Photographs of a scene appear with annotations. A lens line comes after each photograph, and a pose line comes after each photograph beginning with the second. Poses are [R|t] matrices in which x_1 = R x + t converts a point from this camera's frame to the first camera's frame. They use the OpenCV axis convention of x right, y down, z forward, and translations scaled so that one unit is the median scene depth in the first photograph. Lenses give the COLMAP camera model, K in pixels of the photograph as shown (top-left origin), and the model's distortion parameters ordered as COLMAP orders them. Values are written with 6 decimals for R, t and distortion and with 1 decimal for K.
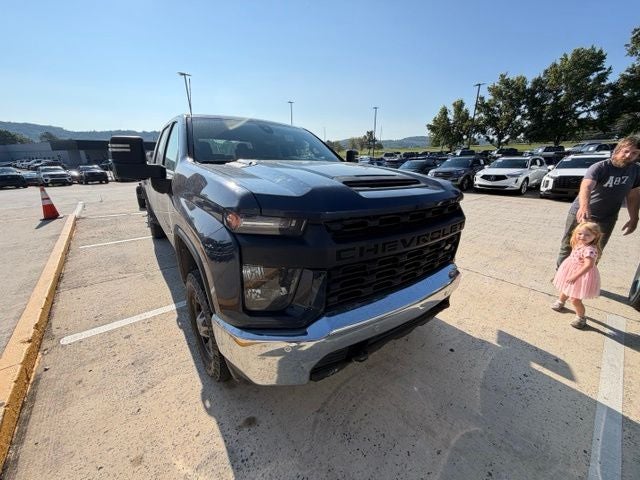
lens RADIAL K [[254.4, 0, 320.1], [0, 254.4, 239.8], [0, 0, 1]] dist [0.001777, -0.000709]
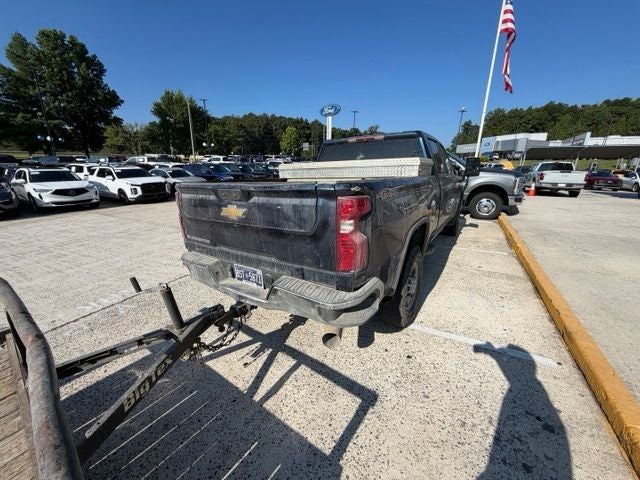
lens RADIAL K [[254.4, 0, 317.2], [0, 254.4, 240.2], [0, 0, 1]] dist [0.001777, -0.000709]
pose [[-0.345070, -0.252353, 0.904016, -0.140975], [0.290489, 0.887170, 0.358532, -0.054461], [-0.892493, 0.386325, -0.232830, 0.171323]]
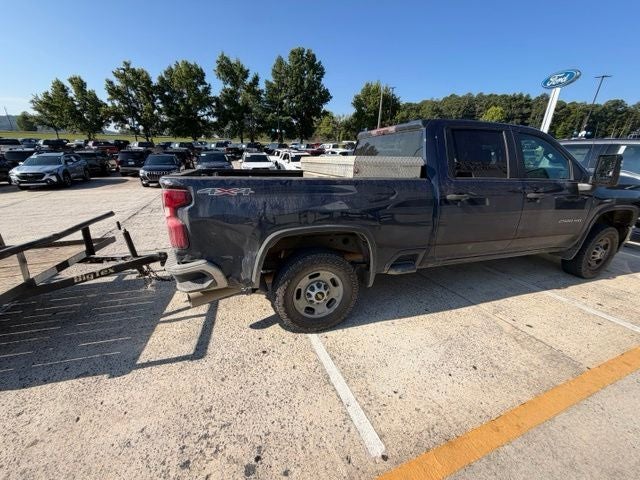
lens RADIAL K [[254.4, 0, 318.4], [0, 254.4, 238.7], [0, 0, 1]] dist [0.001777, -0.000709]
pose [[0.318520, -0.293684, 0.901274, -0.144655], [0.267240, 0.940049, 0.211874, -0.038451], [-0.909466, 0.173370, 0.377909, 0.110702]]
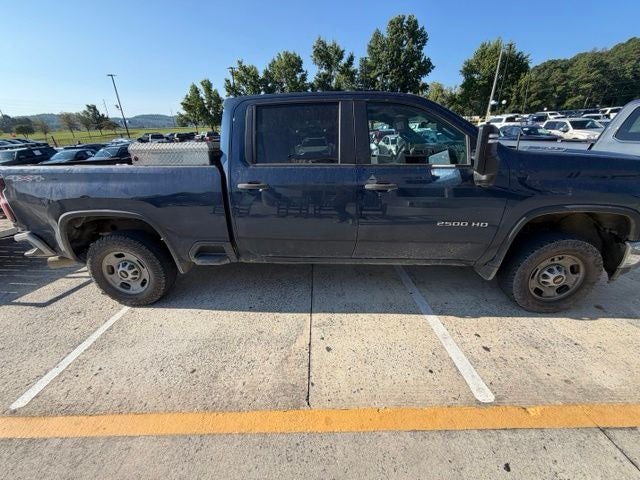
lens RADIAL K [[254.4, 0, 318.9], [0, 254.4, 238.3], [0, 0, 1]] dist [0.001777, -0.000709]
pose [[0.638699, -0.300922, 0.708173, -0.103978], [0.255987, 0.951030, 0.173244, -0.019253], [-0.725627, 0.070632, 0.684454, 0.048905]]
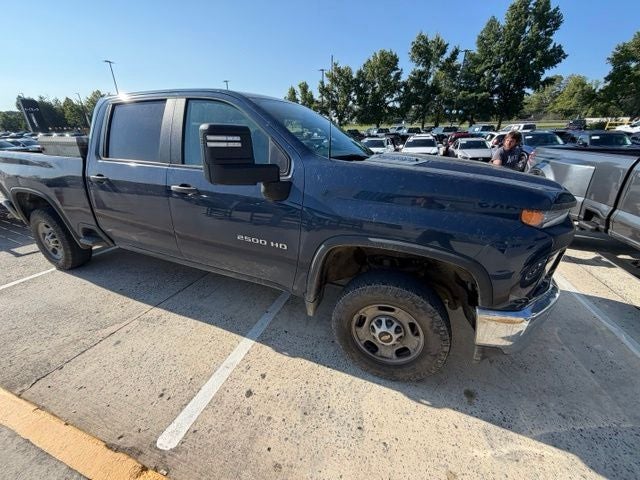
lens RADIAL K [[254.4, 0, 319.4], [0, 254.4, 238.3], [0, 0, 1]] dist [0.001777, -0.000709]
pose [[0.858734, -0.186744, 0.477181, -0.053097], [0.152630, 0.982176, 0.109700, -0.007930], [-0.489162, -0.021371, 0.871931, 0.015197]]
